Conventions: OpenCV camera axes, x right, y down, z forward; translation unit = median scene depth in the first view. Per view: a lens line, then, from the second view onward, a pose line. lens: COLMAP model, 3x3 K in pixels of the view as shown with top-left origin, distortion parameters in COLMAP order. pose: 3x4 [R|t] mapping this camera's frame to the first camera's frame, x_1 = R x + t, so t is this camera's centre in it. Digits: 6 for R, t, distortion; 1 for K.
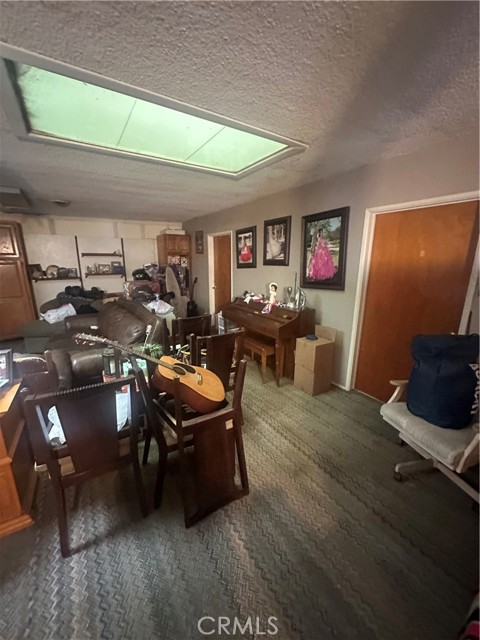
lens RADIAL K [[255.6, 0, 242.7], [0, 255.6, 320.6], [0, 0, 1]] dist [-0.004524, 0.000930]
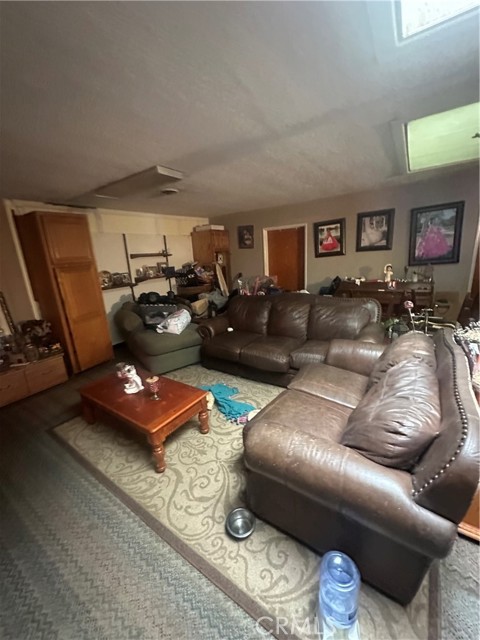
lens RADIAL K [[255.6, 0, 239.1], [0, 255.6, 320.8], [0, 0, 1]] dist [-0.004524, 0.000930]
pose [[0.916748, -0.156791, 0.367409, -0.855091], [0.155015, 0.987308, 0.034541, -0.028978], [-0.368162, 0.025288, 0.929418, 0.123142]]
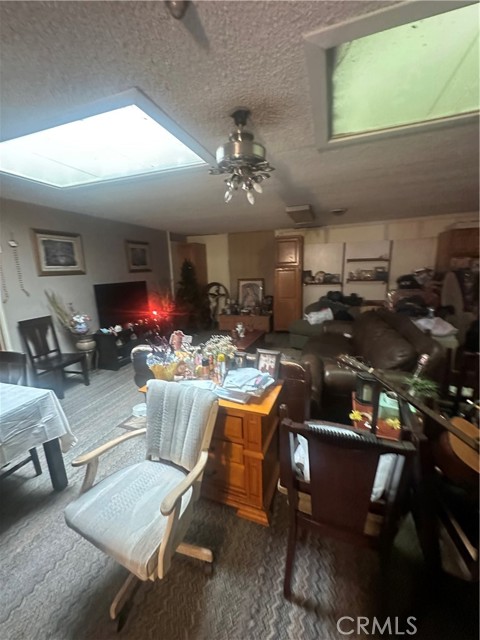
lens RADIAL K [[255.6, 0, 240.2], [0, 255.6, 317.8], [0, 0, 1]] dist [-0.004524, 0.000930]
pose [[0.605712, 0.134626, -0.784212, -0.081284], [-0.156198, 0.986524, 0.048713, -0.022883], [0.780202, 0.092986, 0.618578, 0.082021]]
